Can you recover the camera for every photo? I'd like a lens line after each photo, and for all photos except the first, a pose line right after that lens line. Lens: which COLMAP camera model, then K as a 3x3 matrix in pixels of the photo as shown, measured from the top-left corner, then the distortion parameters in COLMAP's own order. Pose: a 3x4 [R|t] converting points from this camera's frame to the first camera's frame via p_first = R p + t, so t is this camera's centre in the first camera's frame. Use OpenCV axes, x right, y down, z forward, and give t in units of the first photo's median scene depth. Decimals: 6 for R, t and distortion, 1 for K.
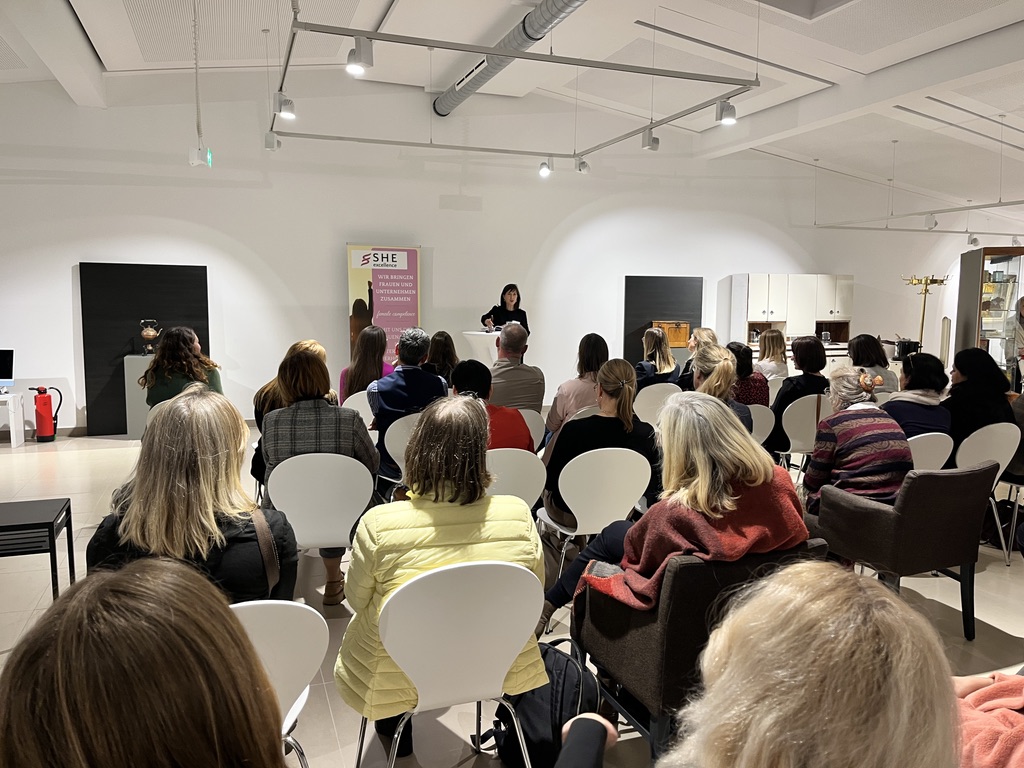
lens RADIAL K [[760.5, 0, 512.0], [0, 760.5, 384.0], [0, 0, 1]] dist [0.011243, 0.005469]
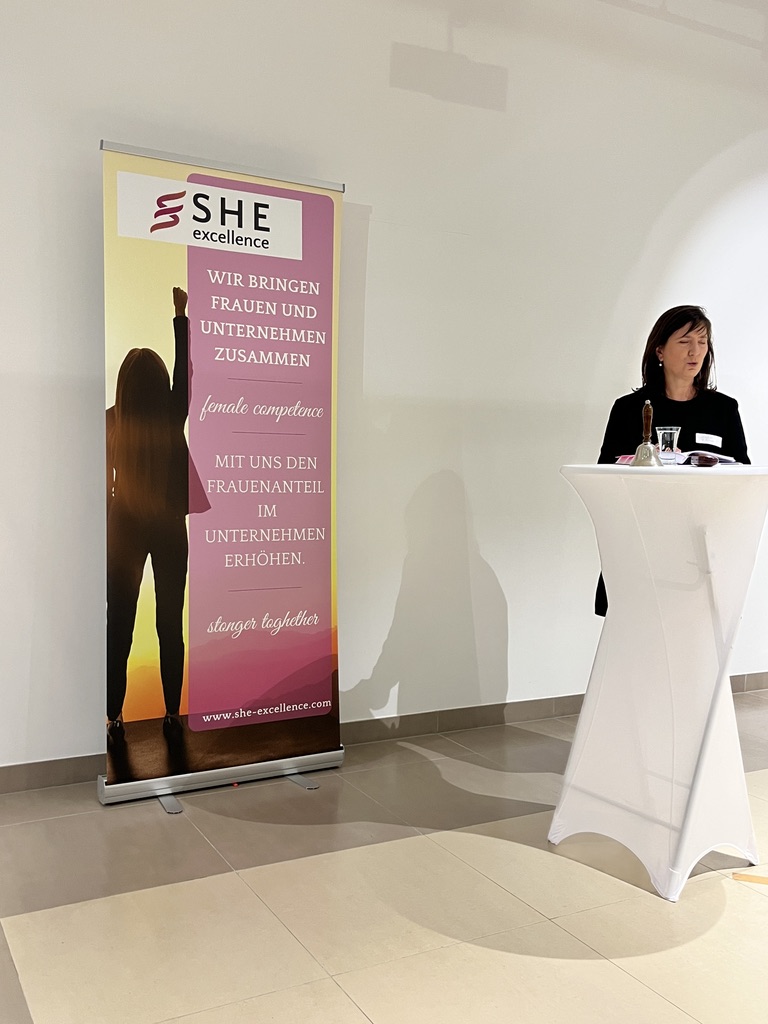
lens RADIAL K [[962.3, 0, 375.0], [0, 962.3, 522.8], [0, 0, 1]] dist [0.050446, -0.083331]
pose [[0.987462, 0.001611, 0.157846, -0.171015], [0.005179, 0.999079, -0.042598, -0.031333], [-0.157769, 0.042881, 0.986545, 0.631446]]
